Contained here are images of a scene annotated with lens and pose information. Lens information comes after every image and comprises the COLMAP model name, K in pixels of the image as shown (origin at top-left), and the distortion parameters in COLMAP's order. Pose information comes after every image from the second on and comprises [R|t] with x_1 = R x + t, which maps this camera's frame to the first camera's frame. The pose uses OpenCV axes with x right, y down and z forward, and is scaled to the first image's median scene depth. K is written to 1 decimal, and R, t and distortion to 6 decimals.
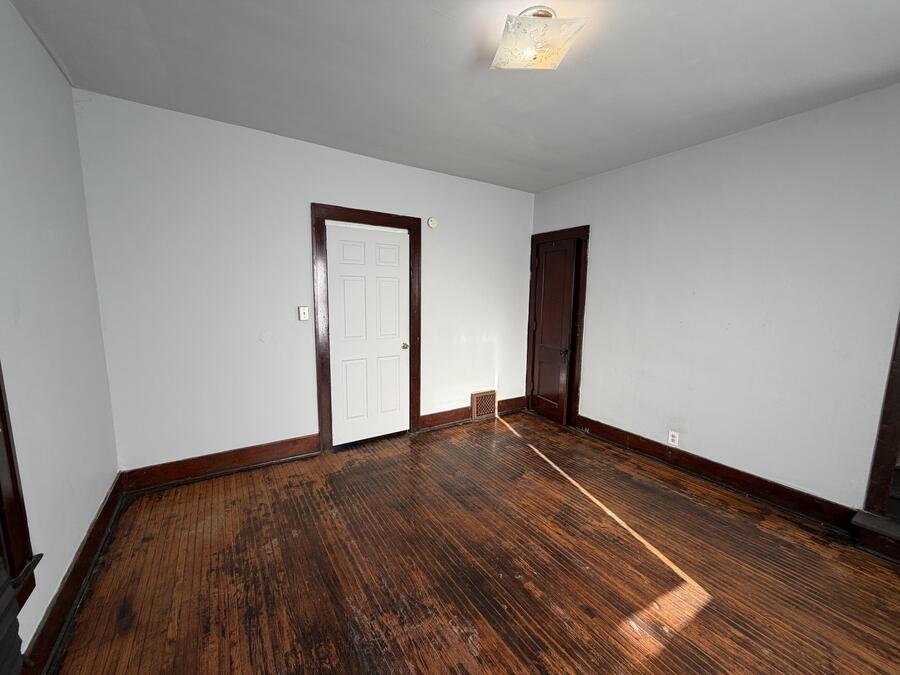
lens RADIAL K [[357.0, 0, 450.0], [0, 357.0, 337.5], [0, 0, 1]] dist [0.000296, -0.000246]
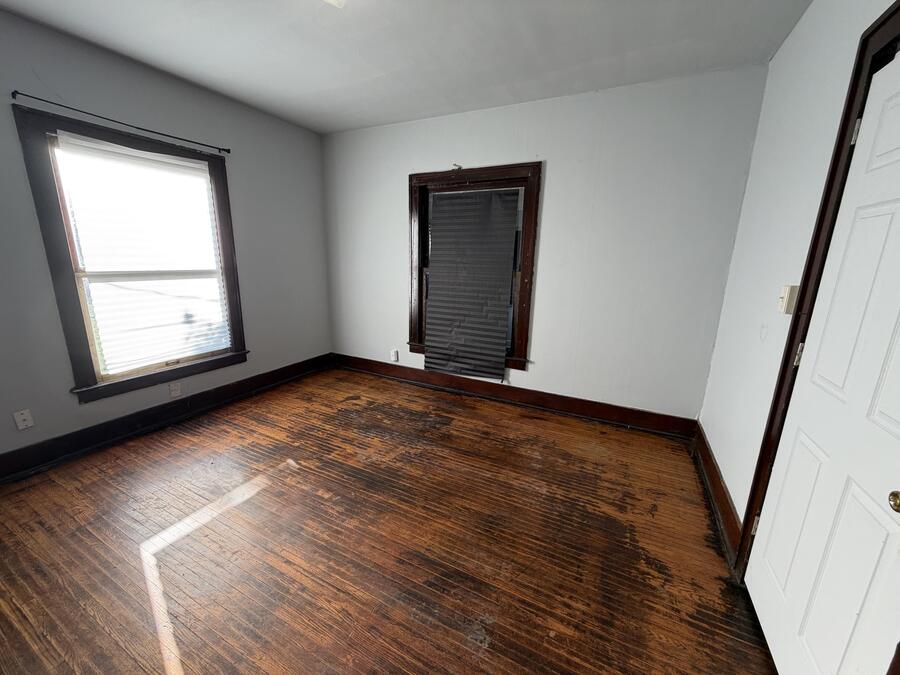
lens RADIAL K [[357.0, 0, 450.0], [0, 357.0, 337.5], [0, 0, 1]] dist [0.000296, -0.000246]
pose [[-0.860556, 0.081403, -0.502809, 0.385461], [-0.097545, 0.942538, 0.319541, -0.200334], [0.499928, 0.324030, -0.803166, 1.795265]]
